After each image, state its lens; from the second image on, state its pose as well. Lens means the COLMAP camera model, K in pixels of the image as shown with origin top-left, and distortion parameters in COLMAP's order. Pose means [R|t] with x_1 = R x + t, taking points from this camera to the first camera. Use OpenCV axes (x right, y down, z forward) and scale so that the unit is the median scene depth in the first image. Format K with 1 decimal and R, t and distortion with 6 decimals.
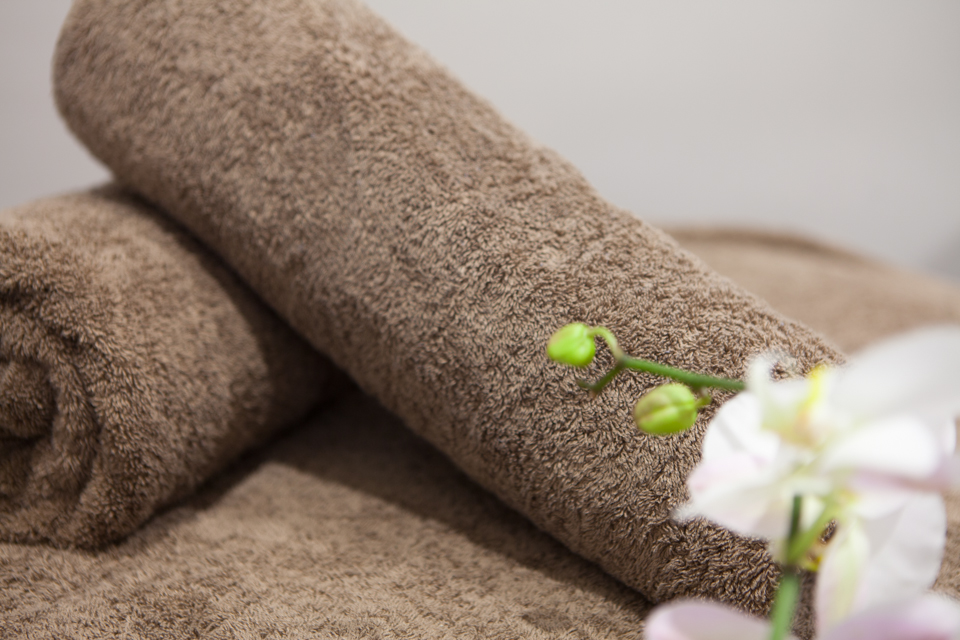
lens RADIAL K [[1500.0, 0, 480.8], [0, 1500.0, 320.4], [0, 0, 1]] dist [0.048009, 0.000000]
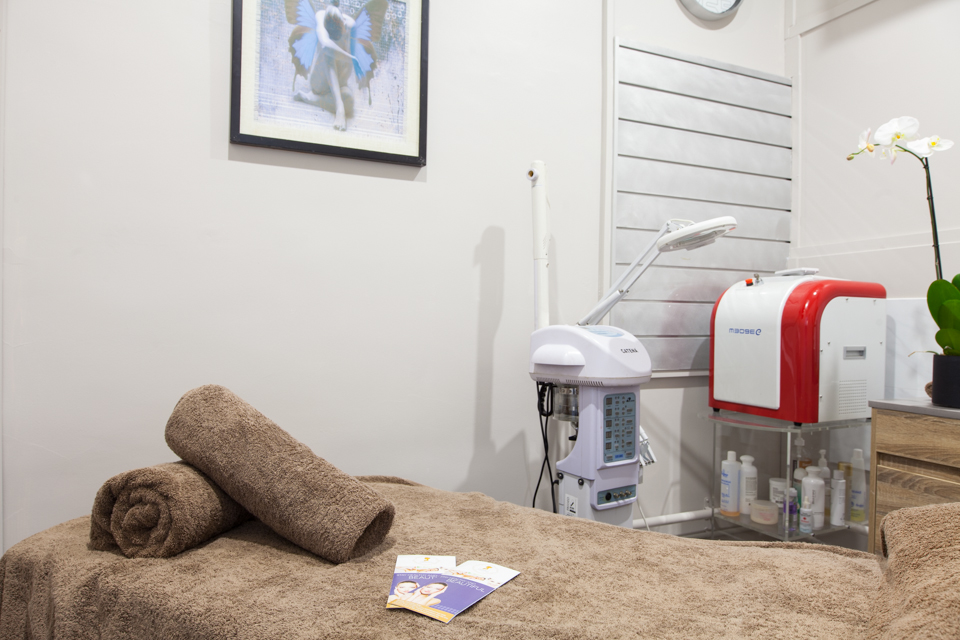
lens RADIAL K [[645.2, 0, 481.1], [0, 645.2, 319.2], [0, 0, 1]] dist [-0.004827, -0.001292]
pose [[0.978034, 0.001166, 0.208440, 0.154174], [0.074676, 0.931650, -0.355599, 0.221134], [-0.194608, 0.363354, 0.911099, -0.745504]]
